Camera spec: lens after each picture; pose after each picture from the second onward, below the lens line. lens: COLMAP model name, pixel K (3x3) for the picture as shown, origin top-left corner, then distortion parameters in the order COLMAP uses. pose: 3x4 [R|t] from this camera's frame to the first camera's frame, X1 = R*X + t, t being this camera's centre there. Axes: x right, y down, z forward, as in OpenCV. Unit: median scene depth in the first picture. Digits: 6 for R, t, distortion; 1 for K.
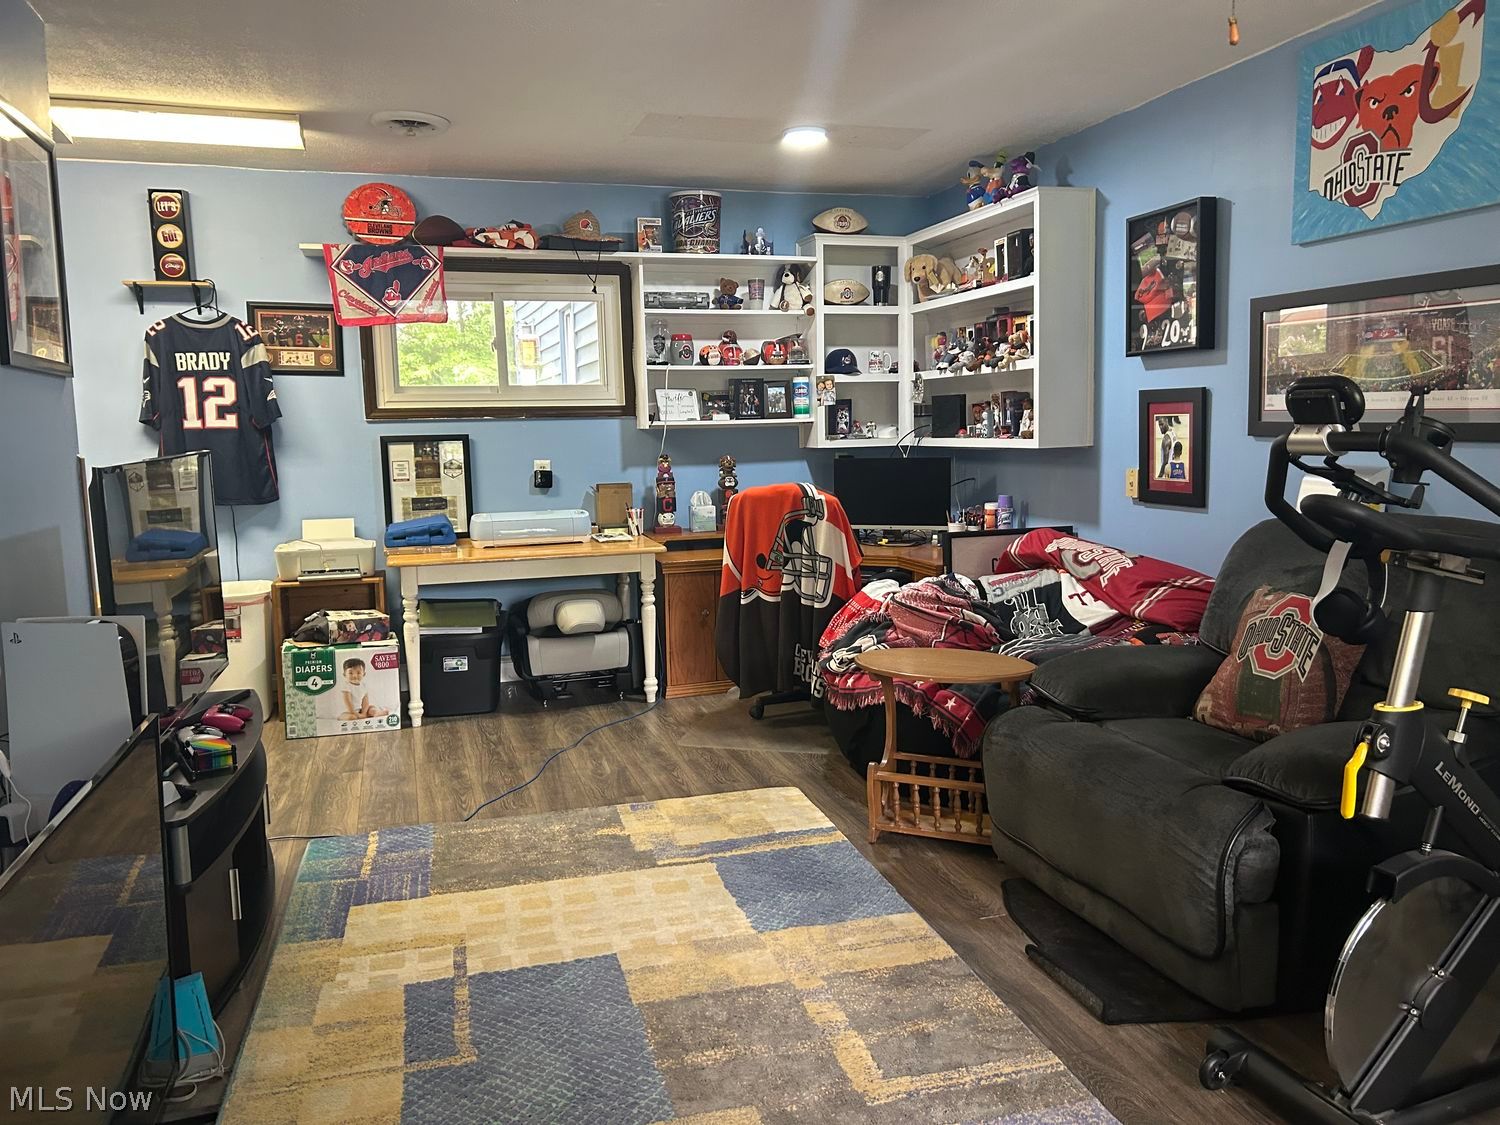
lens RADIAL K [[1133.9, 0, 756.3], [0, 1133.9, 563.7], [0, 0, 1]] dist [0.048474, -0.060901]
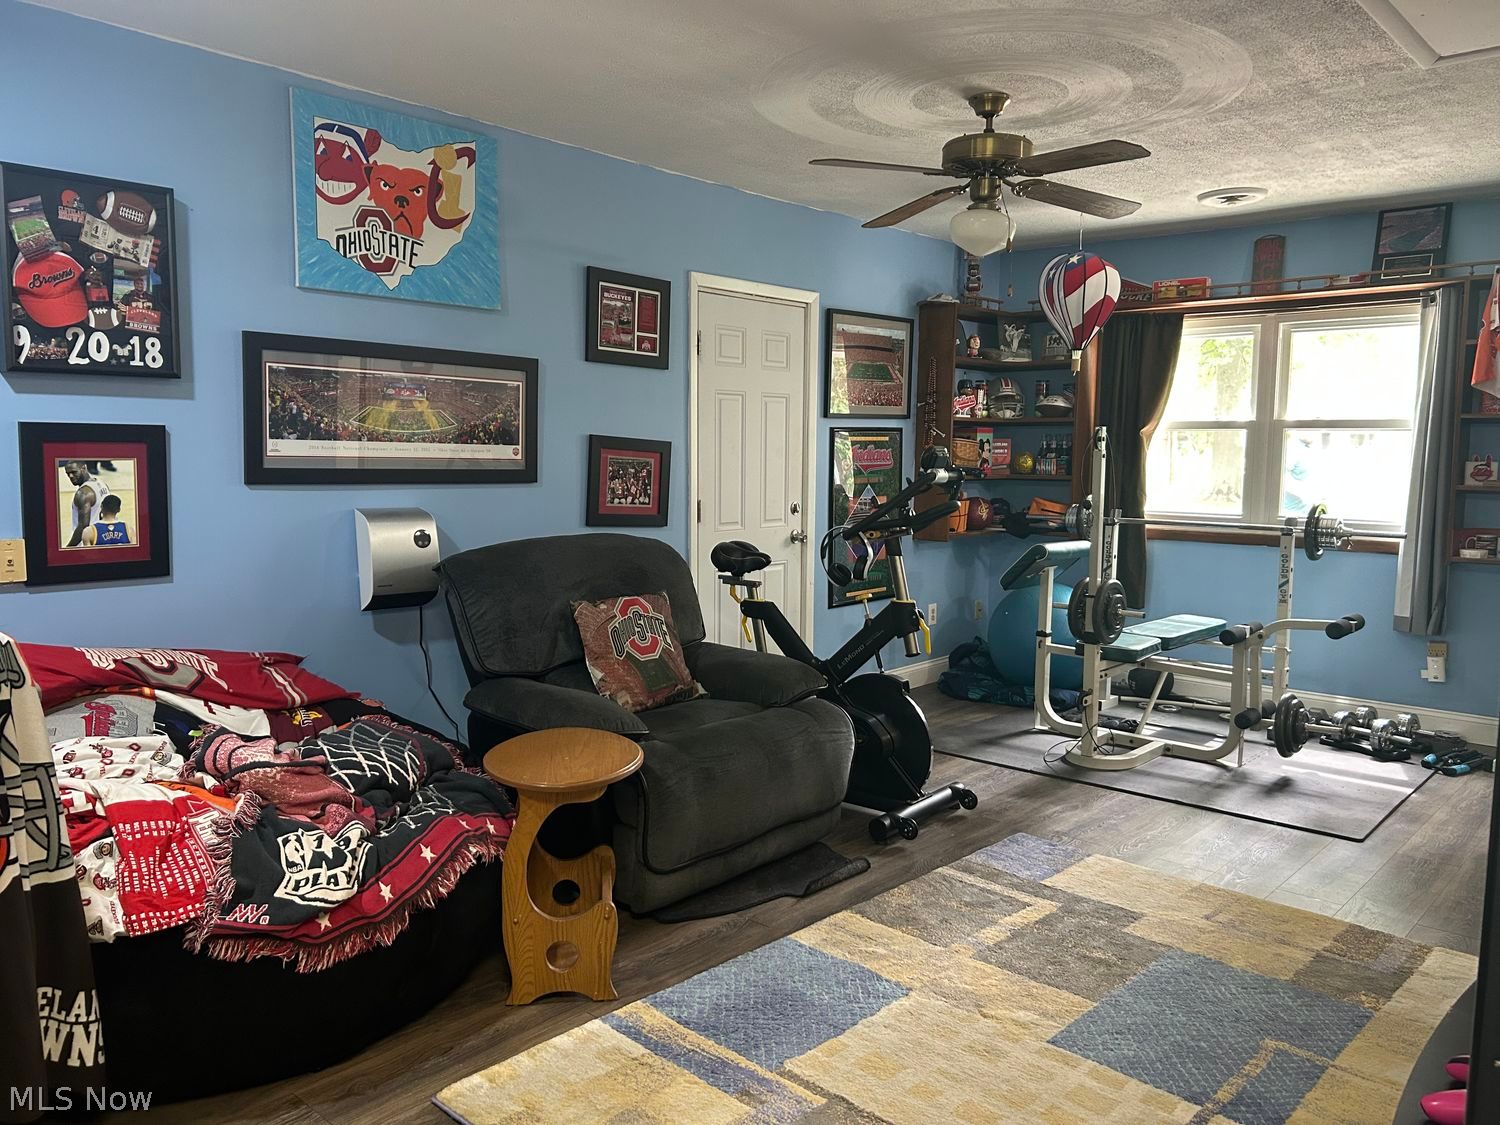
lens RADIAL K [[1133.9, 0, 755.8], [0, 1133.9, 554.5], [0, 0, 1]] dist [0.048474, -0.060901]
pose [[-0.514106, -0.061314, 0.855532, -0.609118], [0.111027, 0.984293, 0.137261, -0.155292], [-0.850510, 0.165554, -0.499224, 1.273448]]
